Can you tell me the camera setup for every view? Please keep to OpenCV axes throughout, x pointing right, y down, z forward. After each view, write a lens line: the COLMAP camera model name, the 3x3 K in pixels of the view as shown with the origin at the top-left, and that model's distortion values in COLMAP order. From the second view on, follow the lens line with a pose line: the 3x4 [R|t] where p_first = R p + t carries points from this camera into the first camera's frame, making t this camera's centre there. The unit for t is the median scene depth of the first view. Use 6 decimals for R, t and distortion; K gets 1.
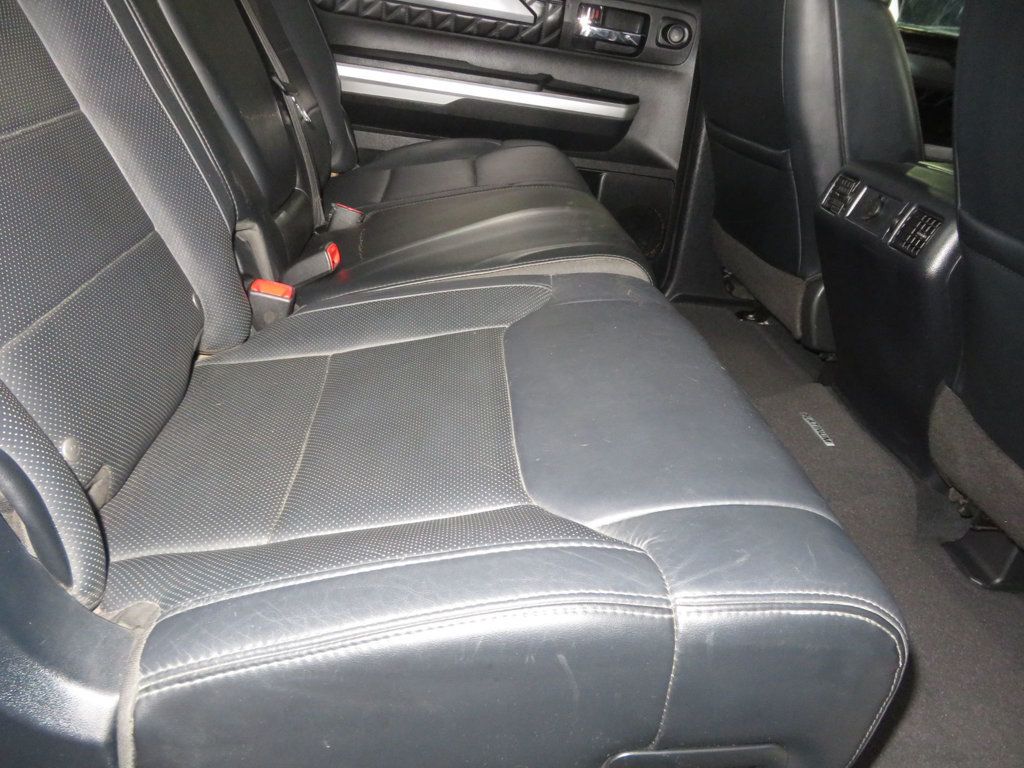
lens RADIAL K [[737.9, 0, 512.0], [0, 737.9, 384.0], [0, 0, 1]] dist [-0.011937, 0.011959]
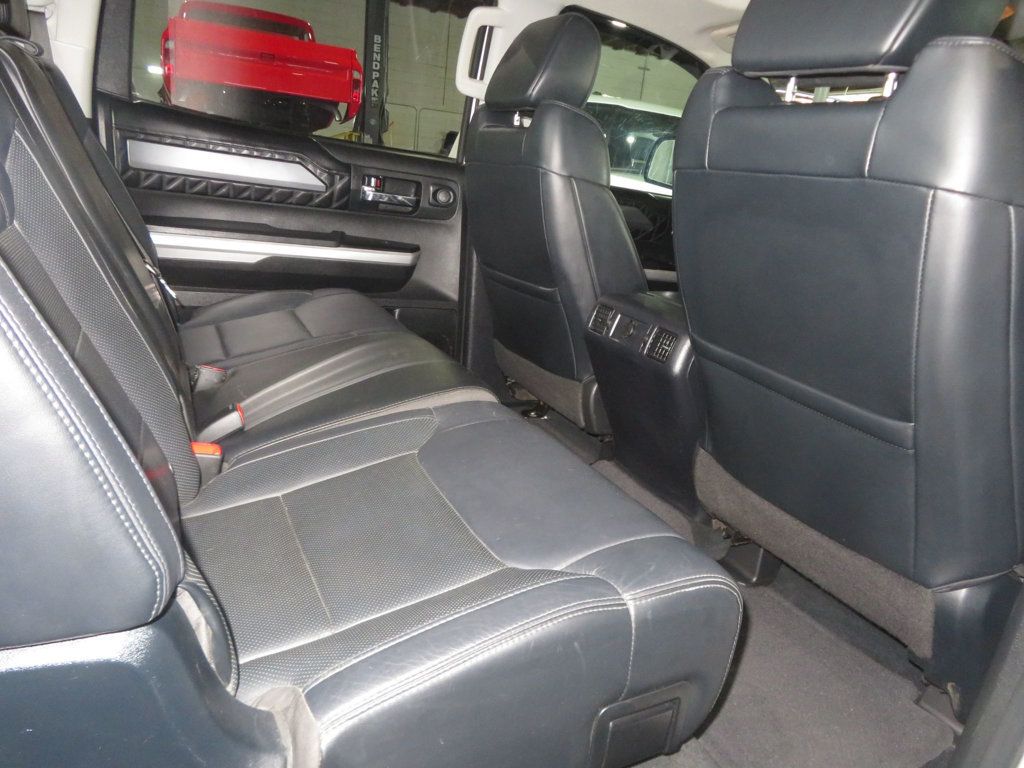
lens RADIAL K [[737.9, 0, 512.0], [0, 737.9, 384.0], [0, 0, 1]] dist [-0.011937, 0.011959]
pose [[0.932042, -0.114017, 0.343944, -0.163873], [0.161730, 0.980310, -0.113294, -0.011304], [-0.324254, 0.161221, 0.932130, -0.171108]]
